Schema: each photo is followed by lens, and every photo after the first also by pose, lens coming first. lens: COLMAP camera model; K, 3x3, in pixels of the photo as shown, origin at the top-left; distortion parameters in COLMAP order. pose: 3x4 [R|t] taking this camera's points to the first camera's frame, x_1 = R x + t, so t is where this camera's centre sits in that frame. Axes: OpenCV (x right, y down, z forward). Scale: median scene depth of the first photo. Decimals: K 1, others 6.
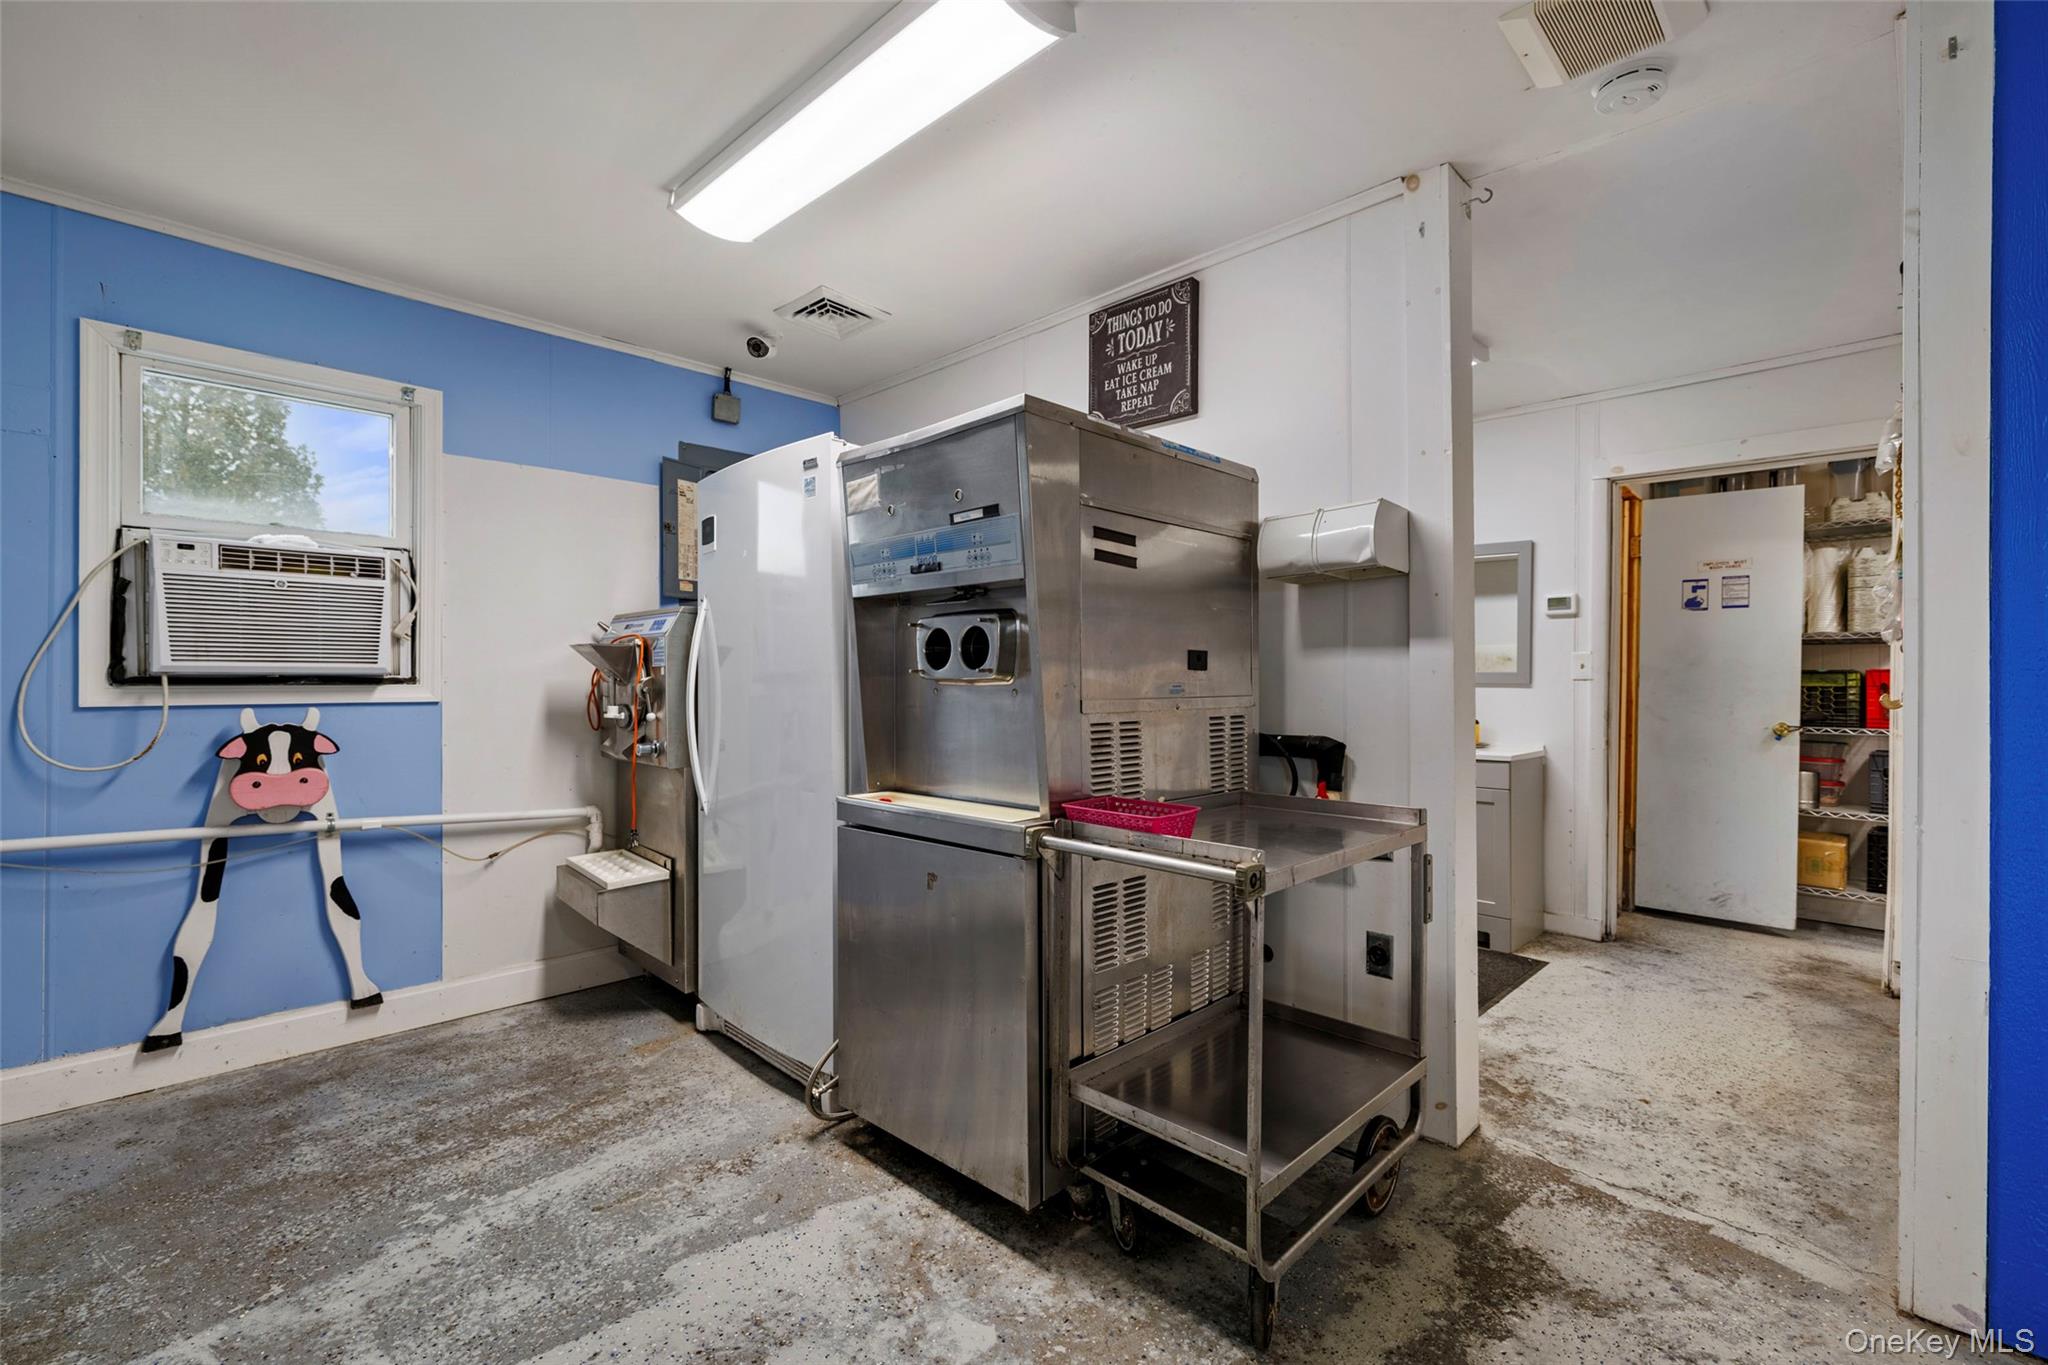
lens RADIAL K [[887.4, 0, 1032.8], [0, 887.4, 675.7], [0, 0, 1]] dist [0.001089, -0.000255]
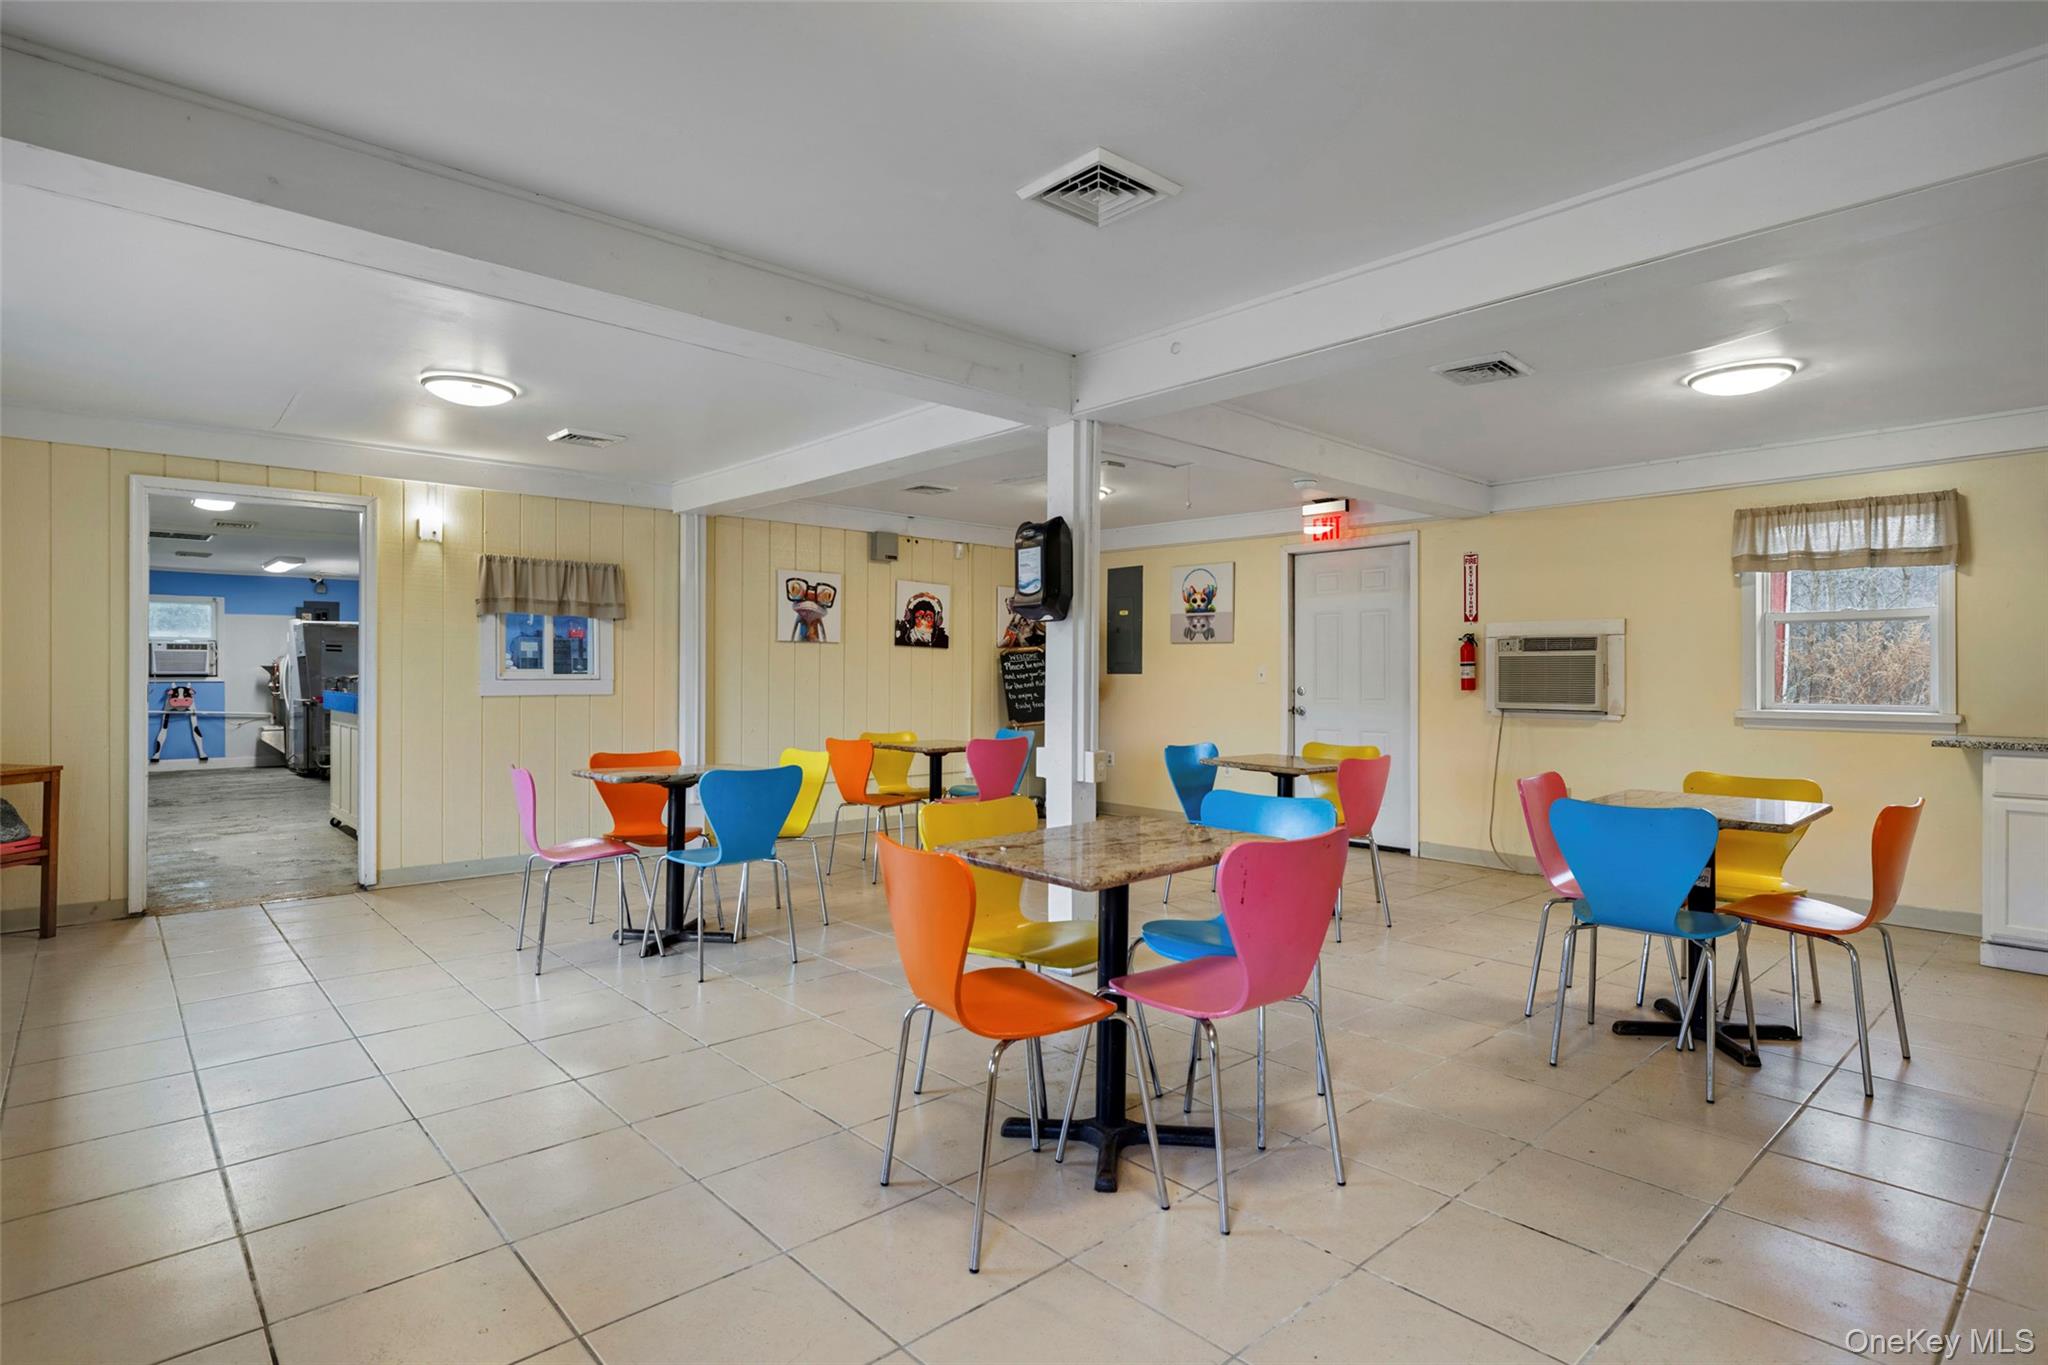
lens RADIAL K [[1010.9, 0, 1008.4], [0, 1010.9, 675.9], [0, 0, 1]] dist [-0.008611, 0.002592]
pose [[0.998376, -0.004806, -0.056763, 3.252831], [0.004837, 0.999988, 0.000397, 0.022726], [0.056760, -0.000671, 0.998388, -3.445543]]
